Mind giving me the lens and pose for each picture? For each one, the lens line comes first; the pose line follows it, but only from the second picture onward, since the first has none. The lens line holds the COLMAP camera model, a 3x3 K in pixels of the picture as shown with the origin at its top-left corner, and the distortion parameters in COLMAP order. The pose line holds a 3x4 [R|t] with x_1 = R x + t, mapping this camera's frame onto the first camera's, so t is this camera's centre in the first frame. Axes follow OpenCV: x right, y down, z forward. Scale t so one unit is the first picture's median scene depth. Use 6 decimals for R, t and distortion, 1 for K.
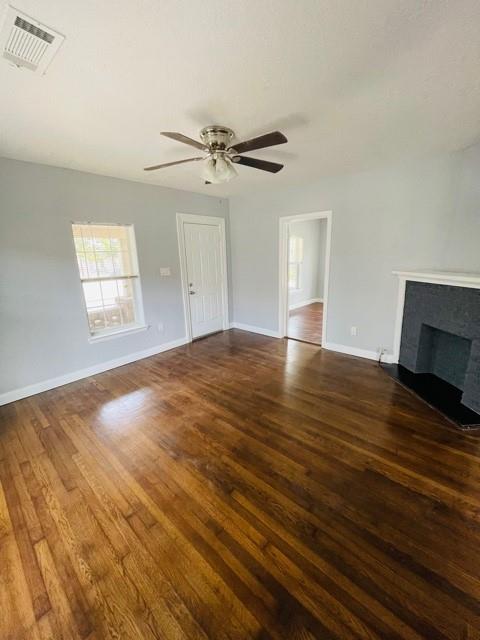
lens RADIAL K [[259.0, 0, 240.5], [0, 259.0, 317.1], [0, 0, 1]] dist [0.000645, 0.000081]
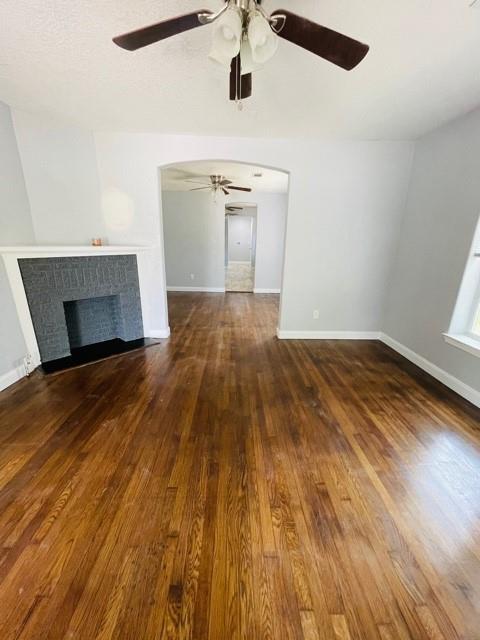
lens RADIAL K [[259.0, 0, 240.5], [0, 259.0, 317.1], [0, 0, 1]] dist [0.000645, 0.000081]
pose [[-0.683807, -0.199061, 0.701985, -0.567903], [0.170237, 0.891993, 0.418770, -0.292204], [-0.709526, 0.405862, -0.576063, 1.543731]]
